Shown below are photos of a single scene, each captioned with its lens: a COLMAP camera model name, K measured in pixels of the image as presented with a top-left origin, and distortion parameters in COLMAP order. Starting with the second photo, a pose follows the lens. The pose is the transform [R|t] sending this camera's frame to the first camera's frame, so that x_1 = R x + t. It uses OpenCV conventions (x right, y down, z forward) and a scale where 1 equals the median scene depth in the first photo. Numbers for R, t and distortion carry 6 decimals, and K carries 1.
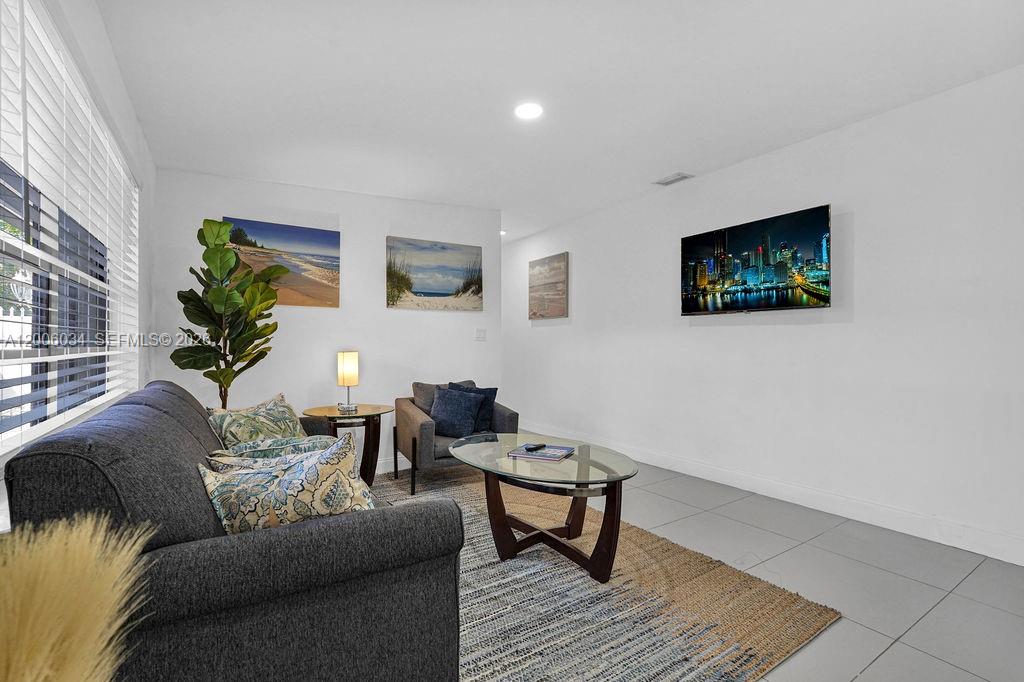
lens RADIAL K [[463.5, 0, 513.1], [0, 463.5, 342.8], [0, 0, 1]] dist [-0.019521, 0.009987]
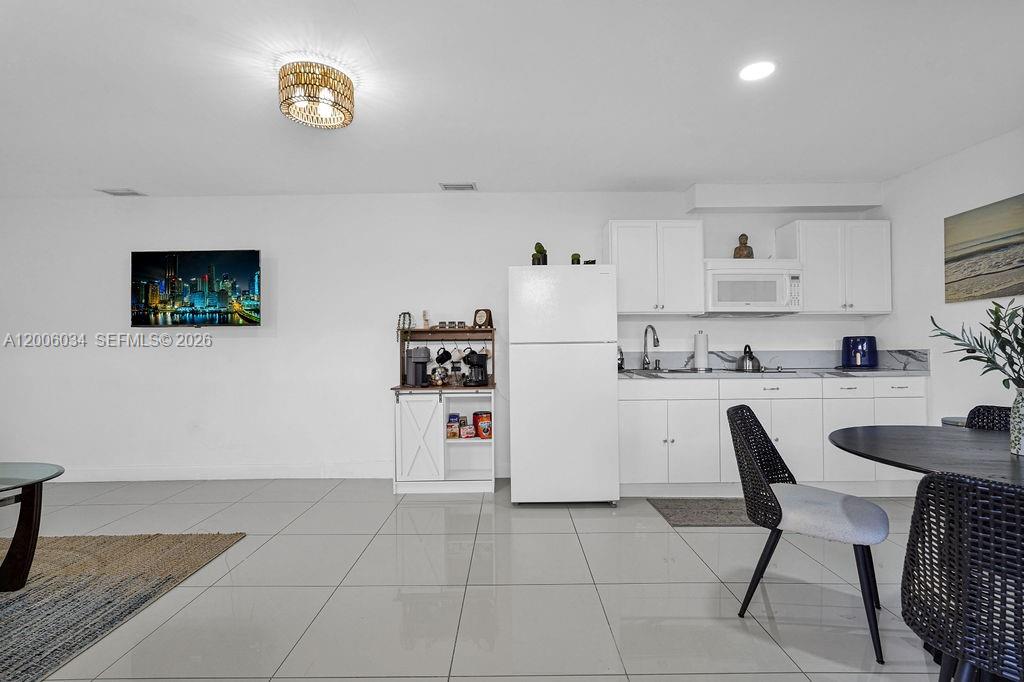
lens RADIAL K [[463.5, 0, 513.1], [0, 463.5, 342.8], [0, 0, 1]] dist [-0.019521, 0.009987]
pose [[0.537728, 0.006715, 0.843092, -0.051049], [0.009315, 0.999860, -0.013905, -0.001663], [-0.843067, 0.015330, 0.537590, -0.326542]]
